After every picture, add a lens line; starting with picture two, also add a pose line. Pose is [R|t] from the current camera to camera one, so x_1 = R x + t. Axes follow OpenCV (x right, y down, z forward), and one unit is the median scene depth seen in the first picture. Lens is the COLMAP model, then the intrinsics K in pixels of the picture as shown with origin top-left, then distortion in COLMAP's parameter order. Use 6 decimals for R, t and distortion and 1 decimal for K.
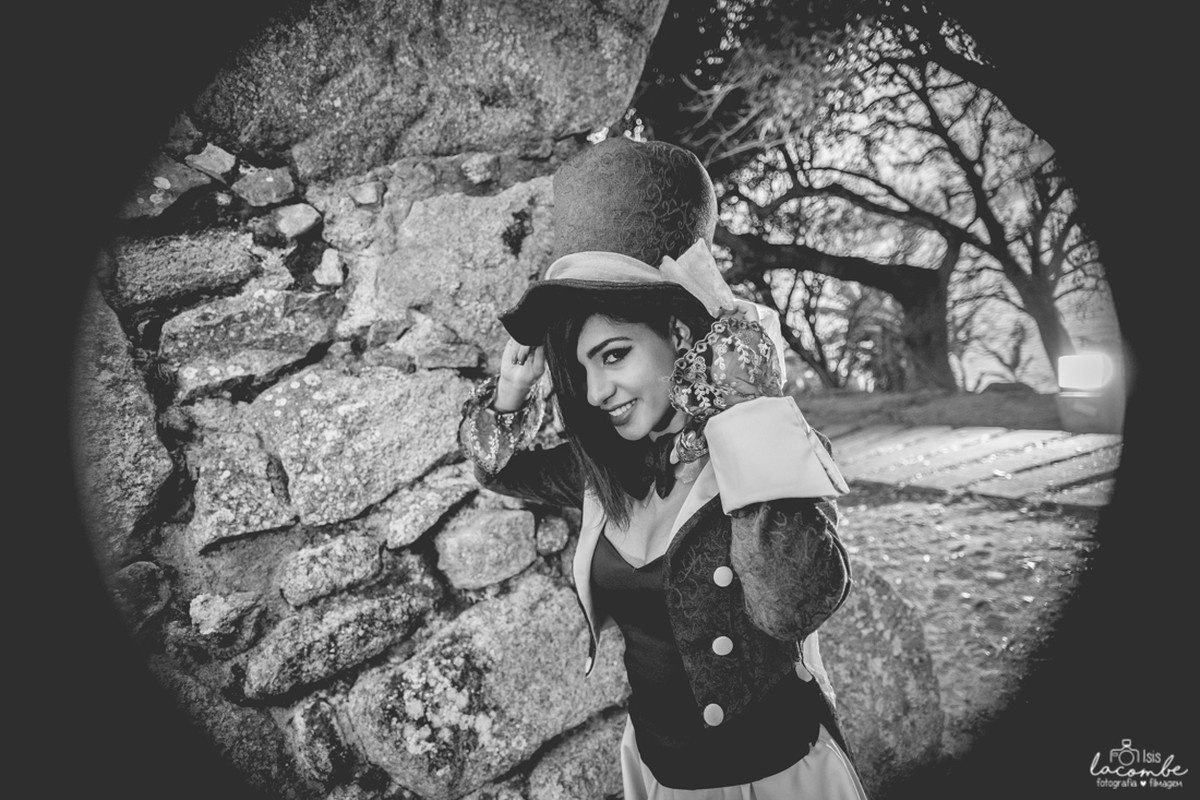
lens RADIAL K [[677.9, 0, 596.7], [0, 677.9, 412.5], [0, 0, 1]] dist [-0.043693, 0.075481]
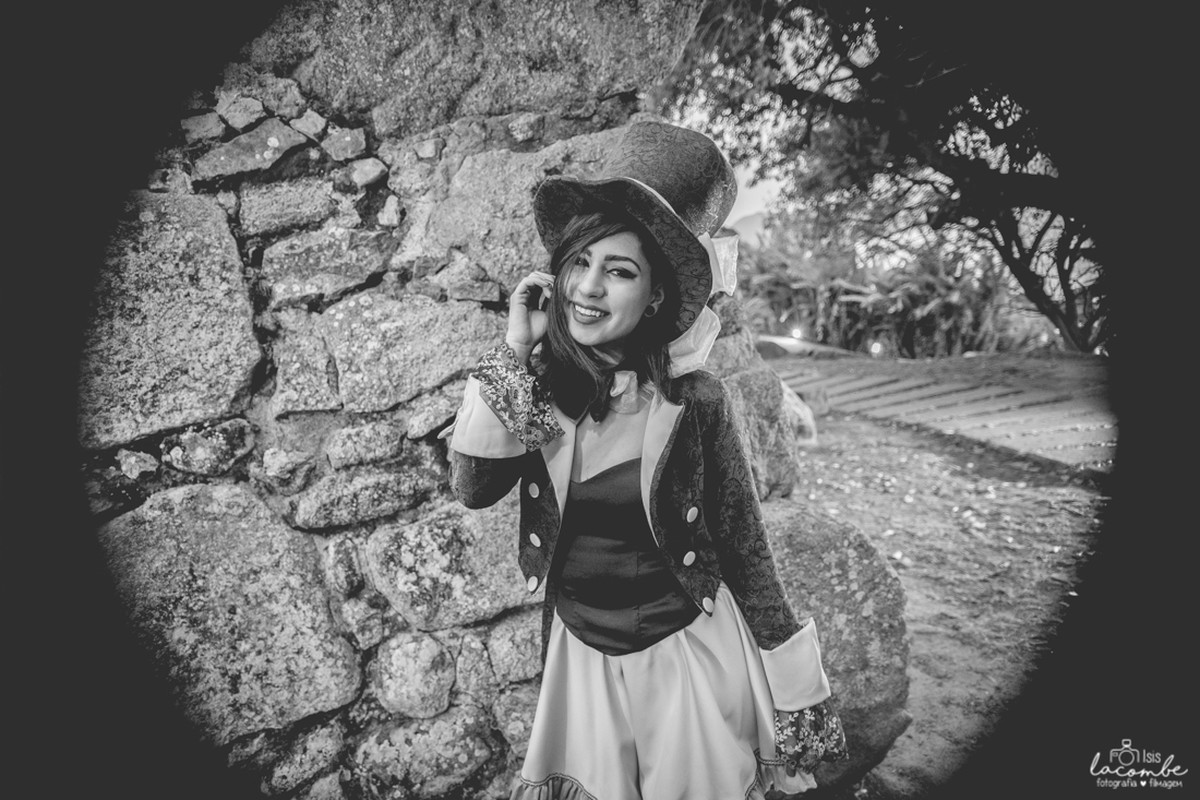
lens RADIAL K [[677.9, 0, 599.6], [0, 677.9, 410.7], [0, 0, 1]] dist [-0.043693, 0.075481]
pose [[0.947915, 0.145833, -0.283178, 0.399243], [-0.110862, 0.984500, 0.135902, -0.066602], [0.298608, -0.097430, 0.949390, -0.113722]]
